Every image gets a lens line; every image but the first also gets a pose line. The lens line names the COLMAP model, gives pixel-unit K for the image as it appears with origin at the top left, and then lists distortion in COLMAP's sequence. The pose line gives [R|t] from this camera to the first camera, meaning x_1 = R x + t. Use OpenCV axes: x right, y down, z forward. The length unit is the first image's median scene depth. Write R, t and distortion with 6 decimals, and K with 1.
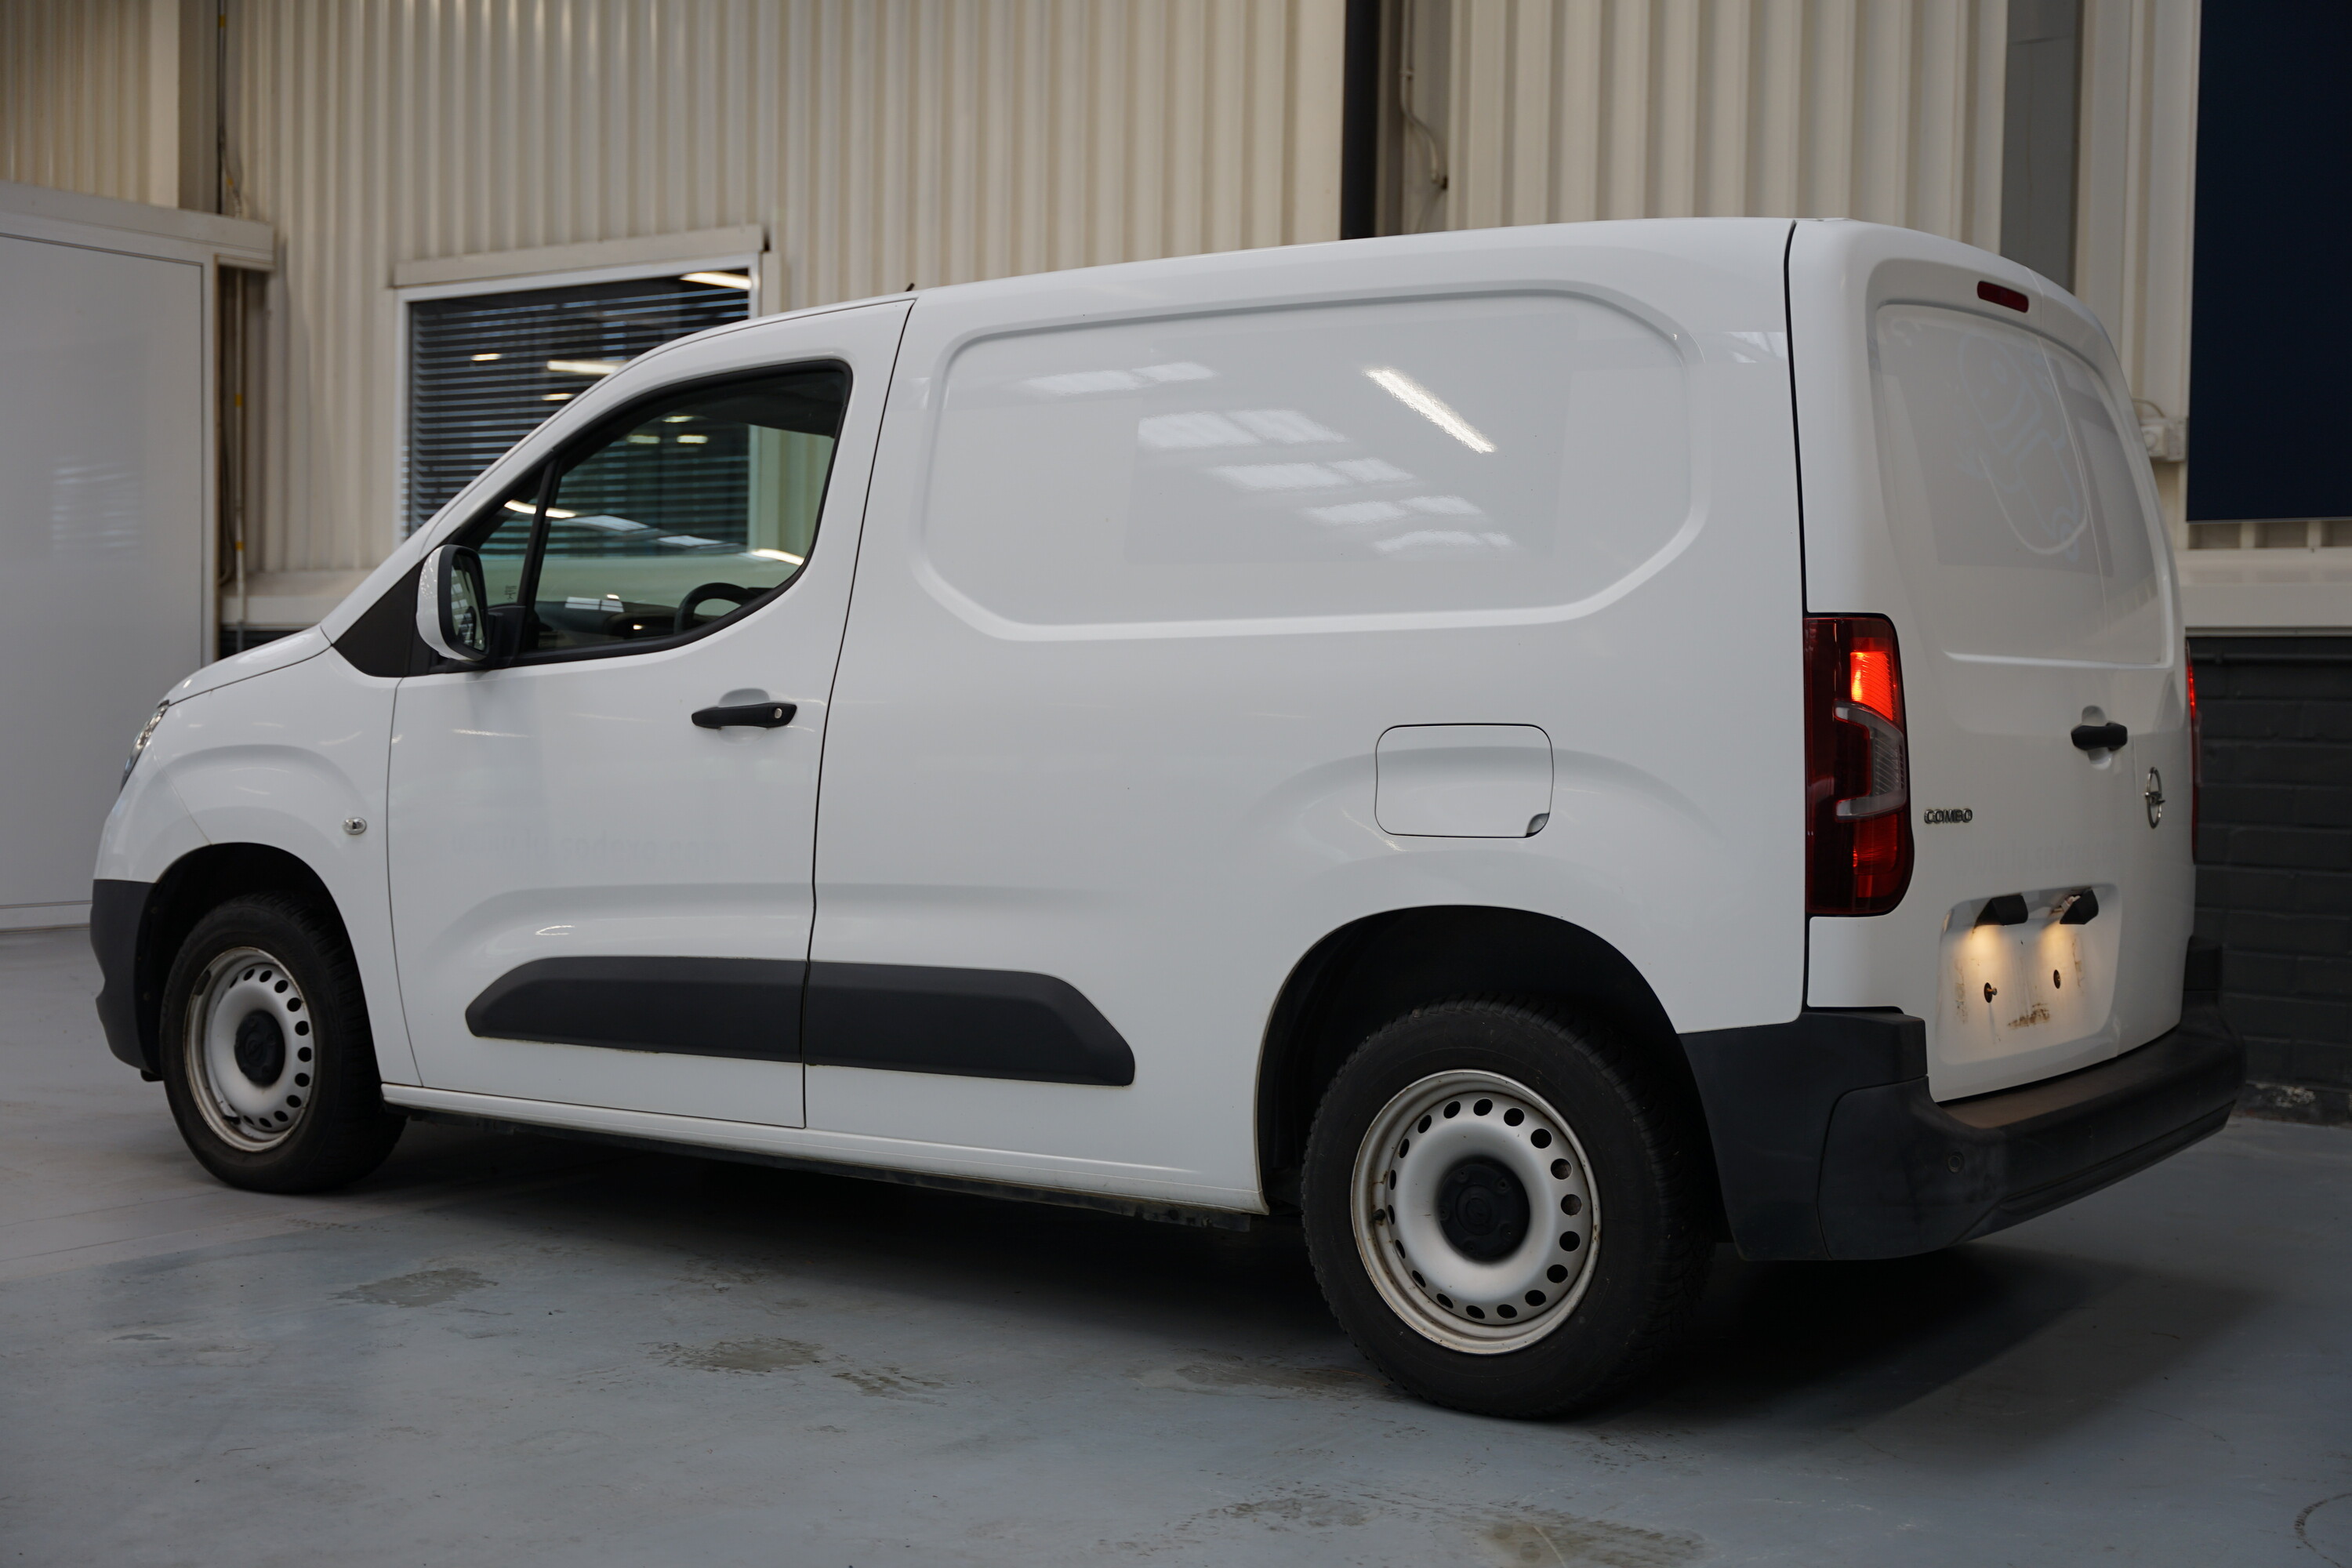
lens RADIAL K [[2808.1, 0, 1175.4], [0, 2808.1, 786.4], [0, 0, 1]] dist [0.012470, 0.000000]
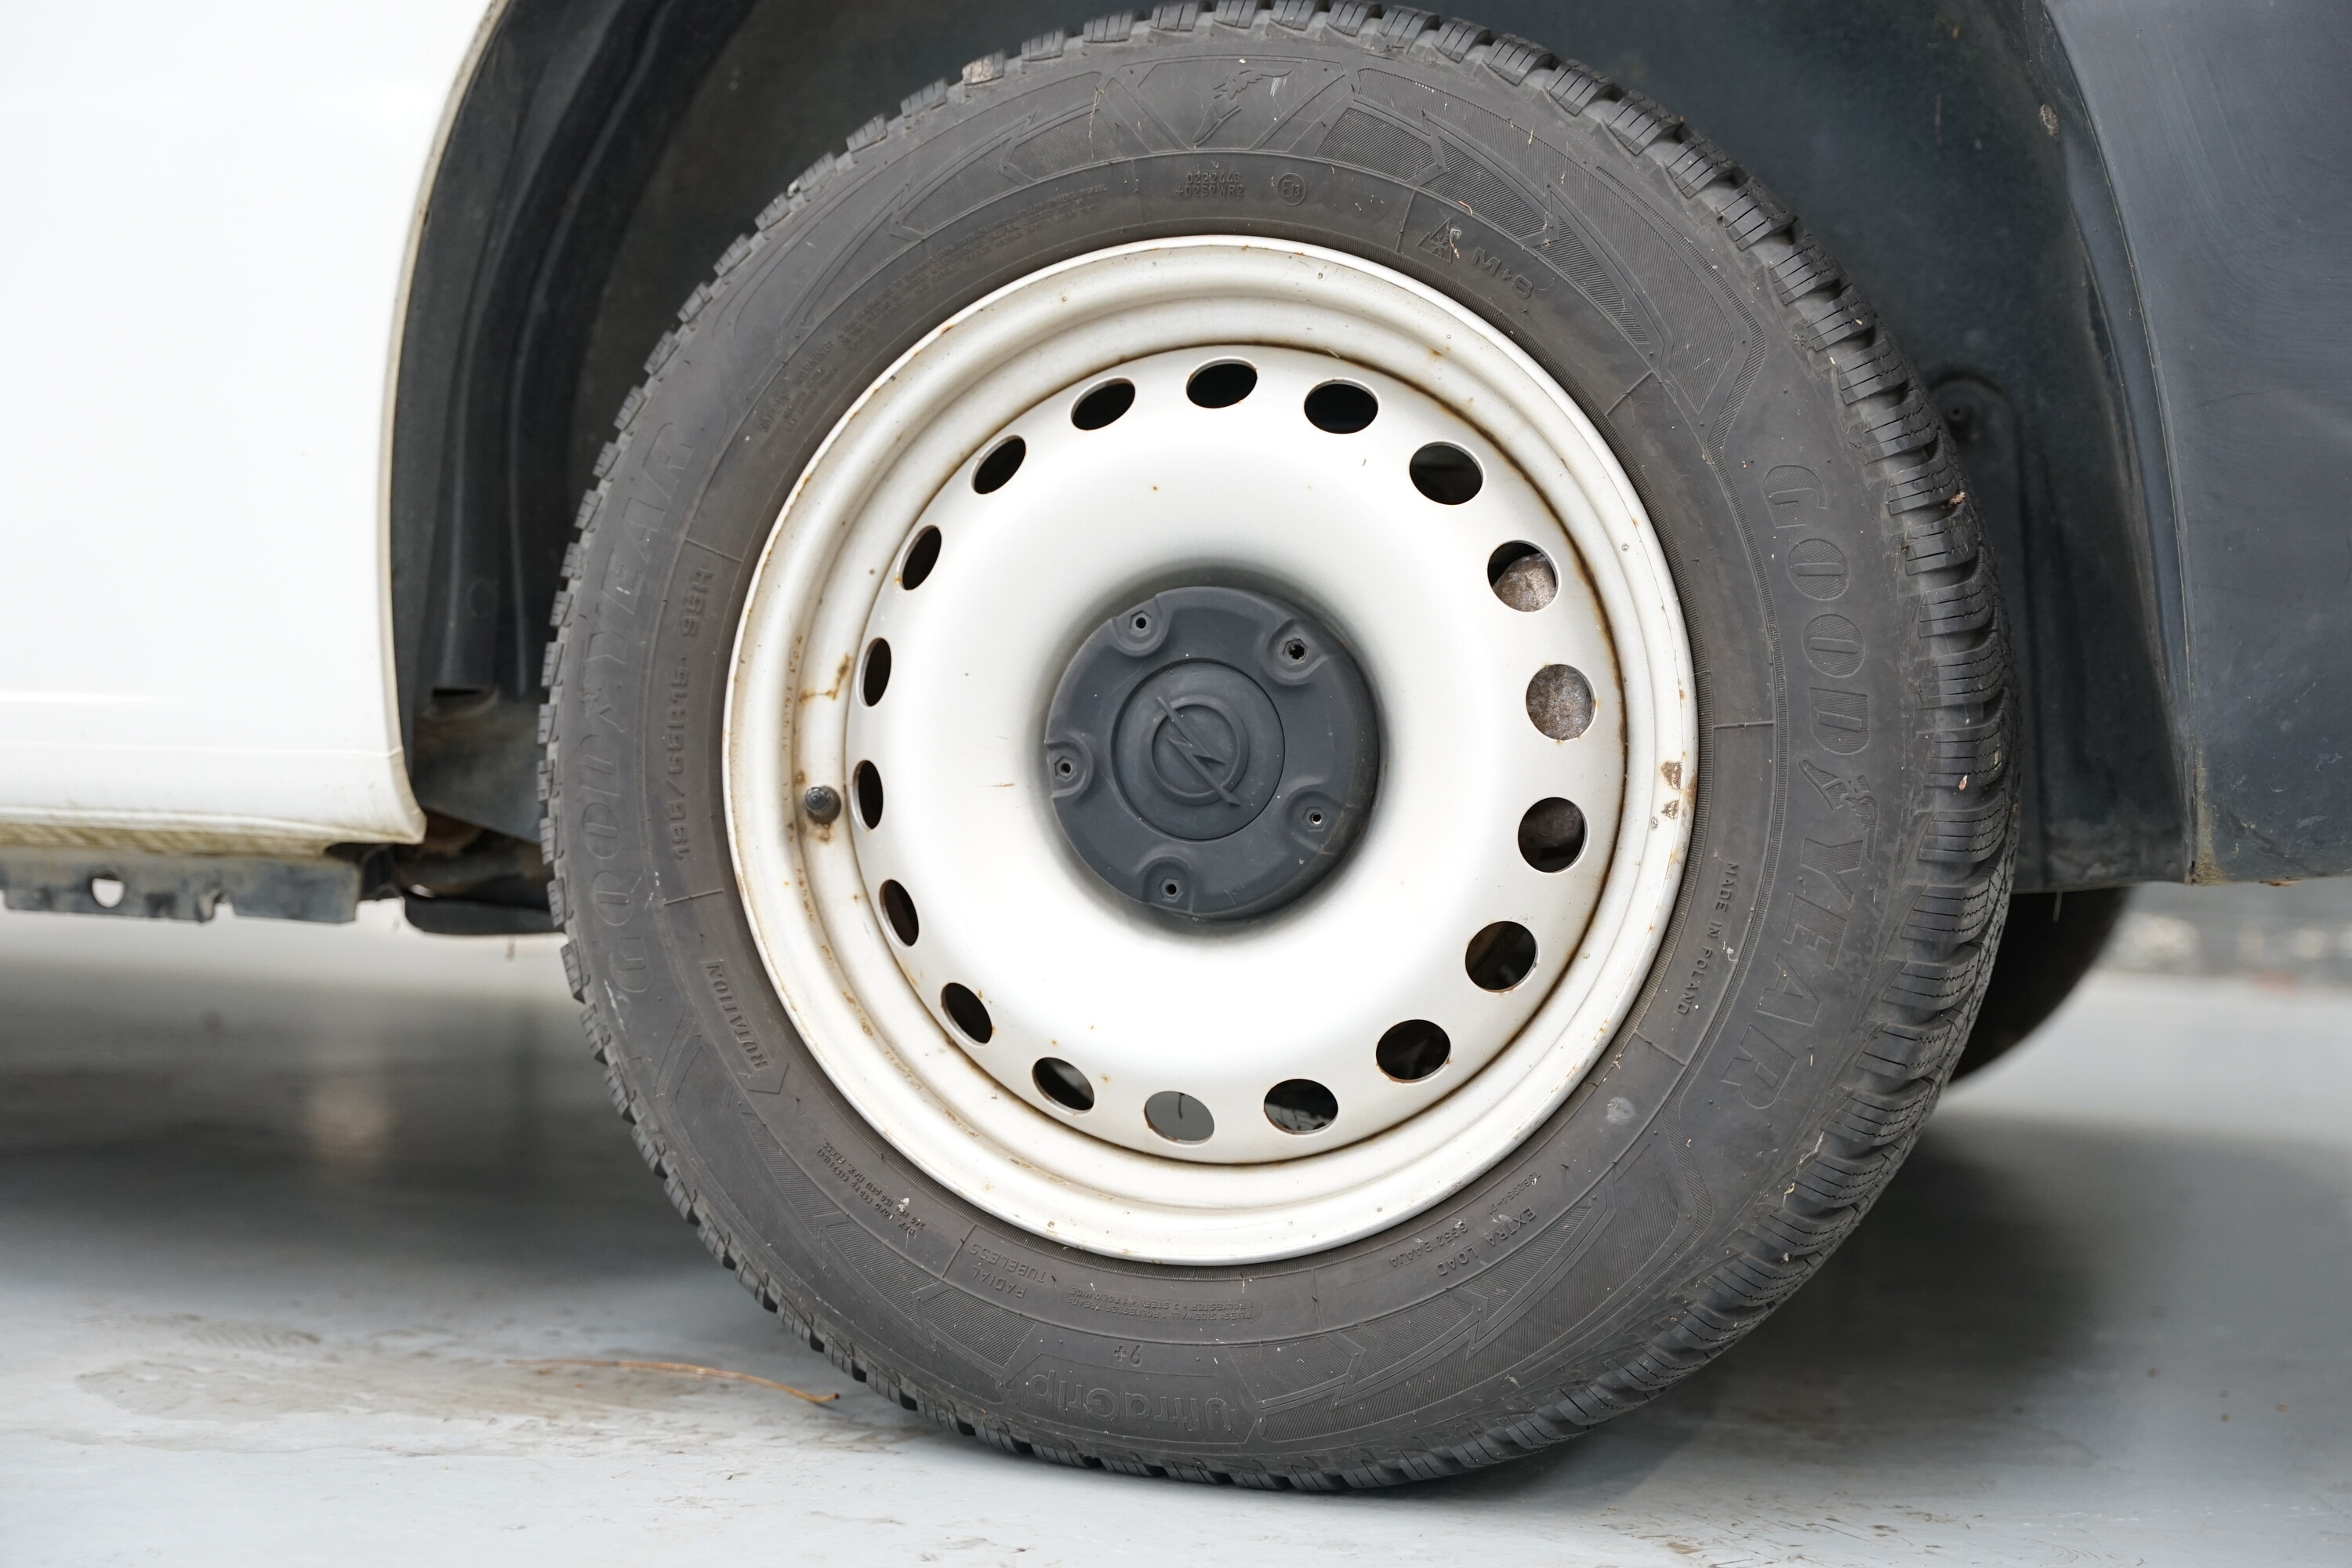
lens RADIAL K [[3135.0, 0, 1174.3], [0, 3135.0, 783.6], [0, 0, 1]] dist [0.021679, 0.000000]
pose [[0.962757, 0.023465, 0.269349, 0.021176], [-0.019501, 0.999659, -0.017383, 0.158070], [-0.269665, 0.011483, 0.962886, 0.692838]]
